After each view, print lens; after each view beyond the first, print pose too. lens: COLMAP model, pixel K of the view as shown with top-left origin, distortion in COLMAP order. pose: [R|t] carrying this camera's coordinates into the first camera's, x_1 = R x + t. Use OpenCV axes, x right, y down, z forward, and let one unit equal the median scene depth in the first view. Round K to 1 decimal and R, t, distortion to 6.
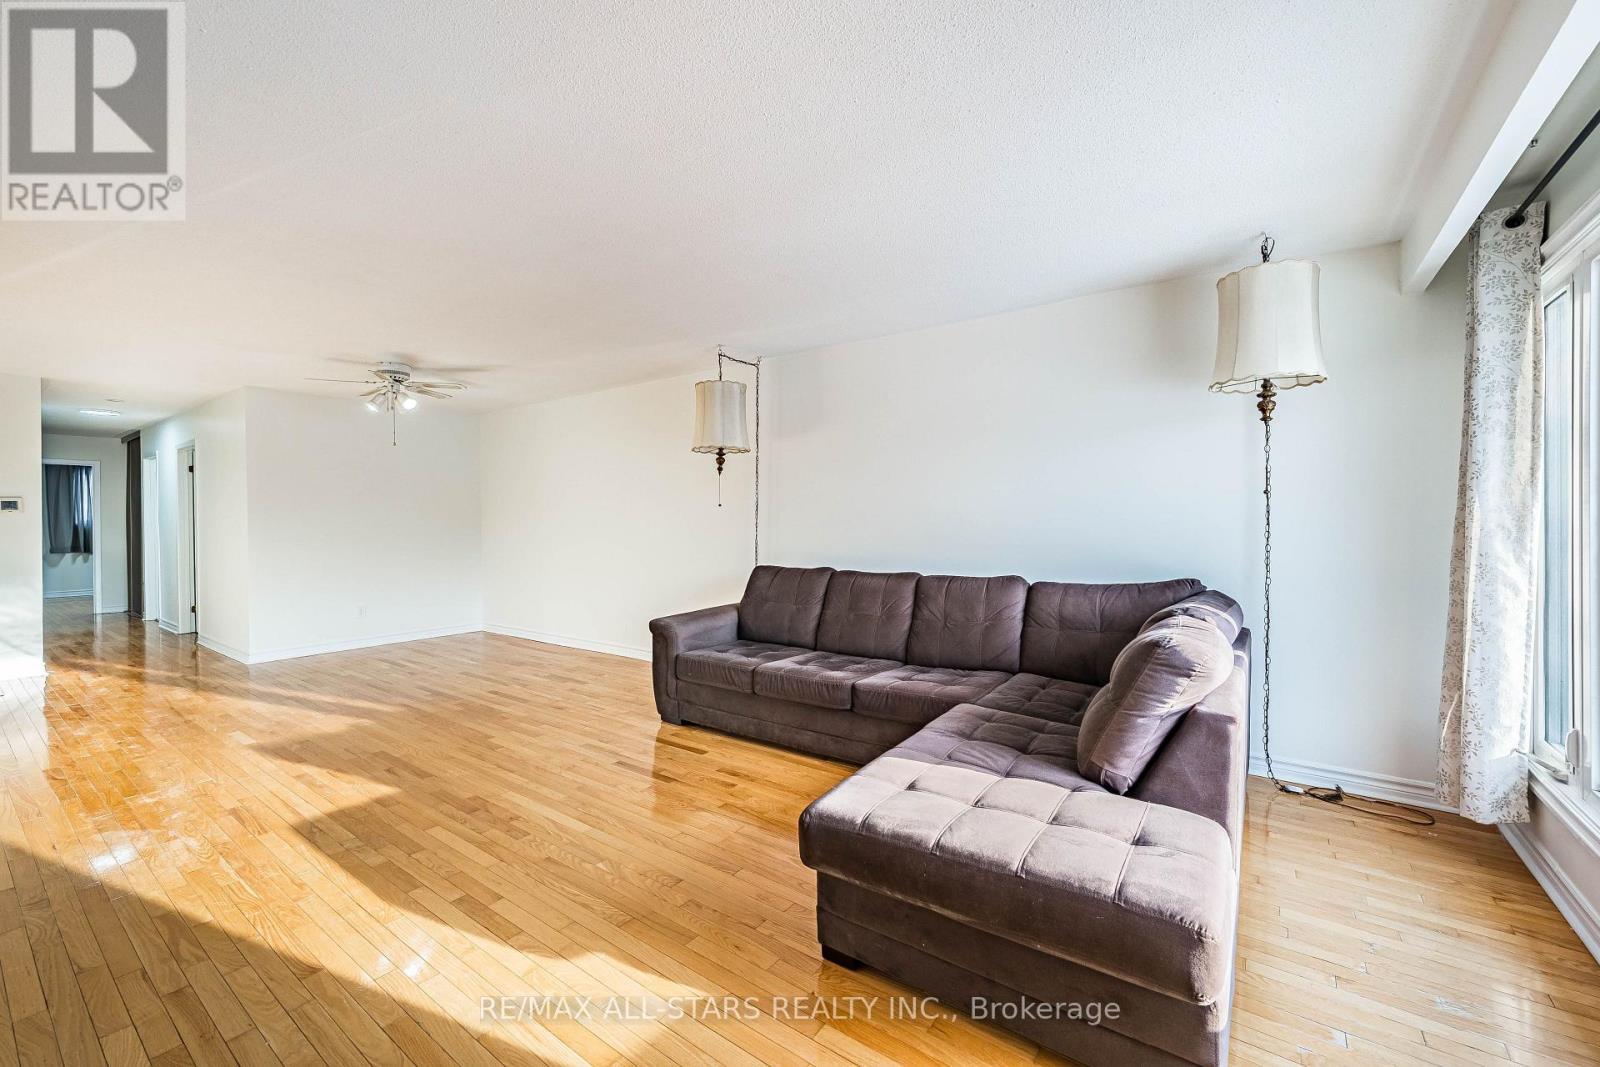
lens RADIAL K [[658.5, 0, 795.8], [0, 658.5, 519.8], [0, 0, 1]] dist [-0.002543, -0.000379]
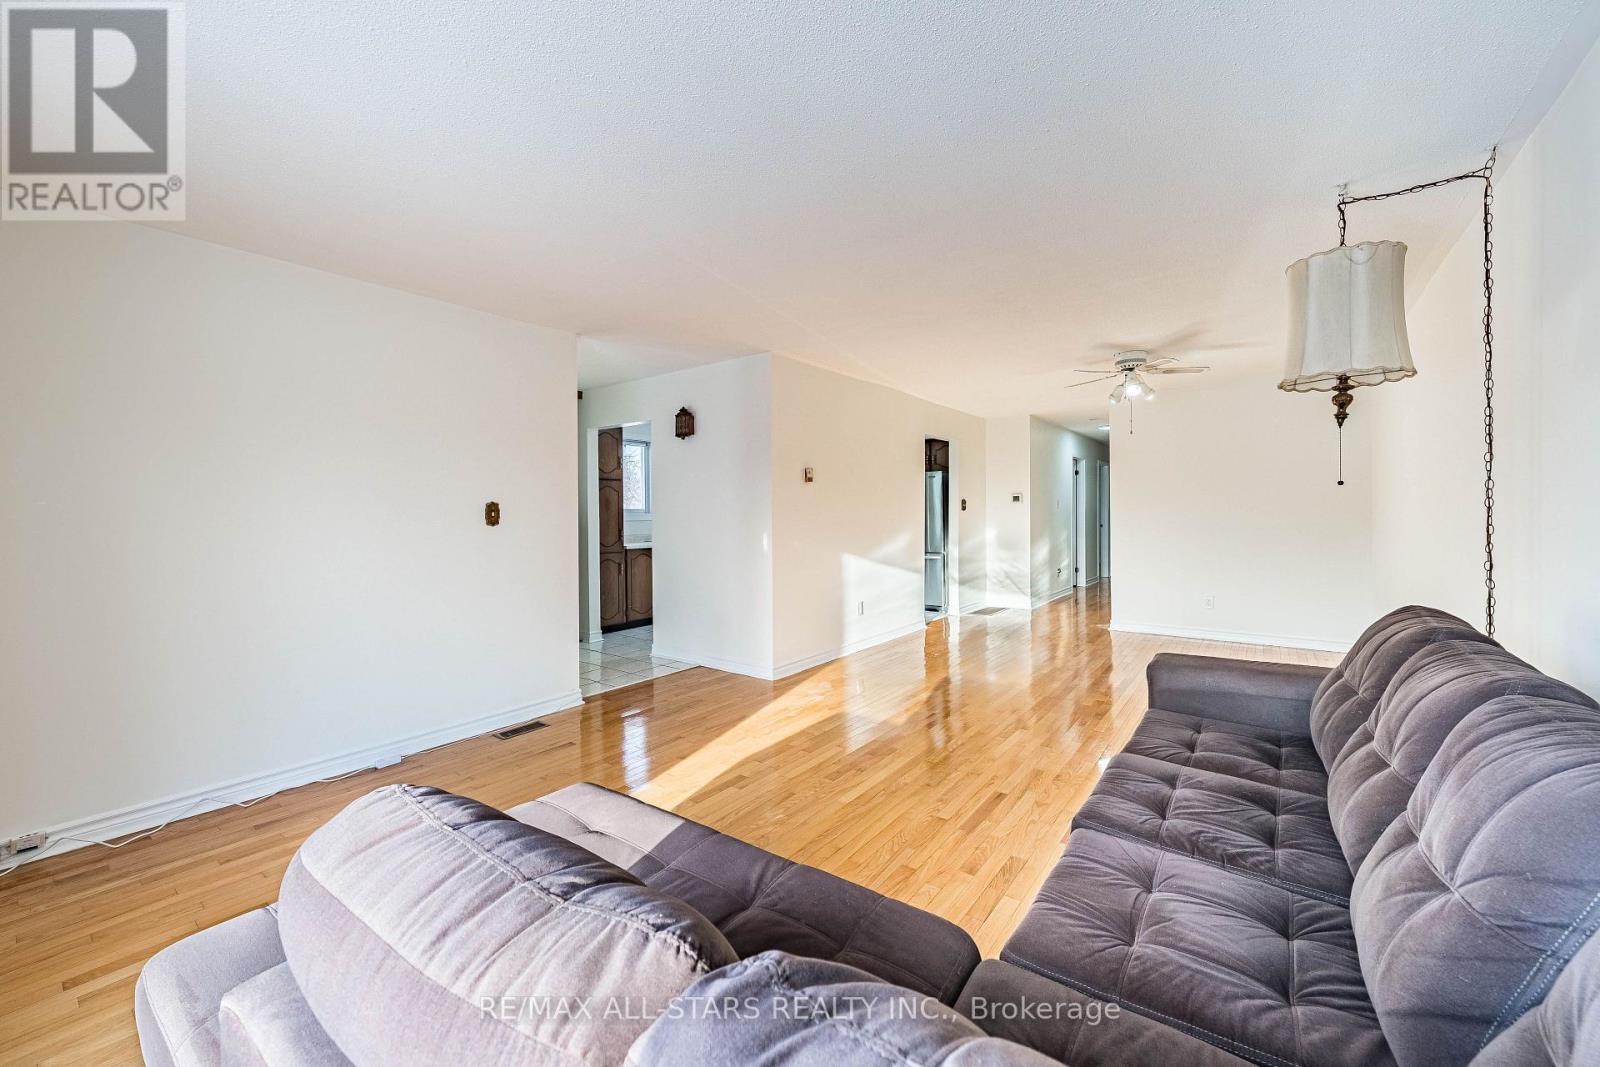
lens RADIAL K [[658.5, 0, 795.8], [0, 658.5, 519.8], [0, 0, 1]] dist [-0.002543, -0.000379]
pose [[-0.030398, 0.017697, -0.999381, 0.703307], [-0.007044, 0.999815, 0.017919, 0.002055], [0.999513, 0.007584, -0.030268, 0.919471]]
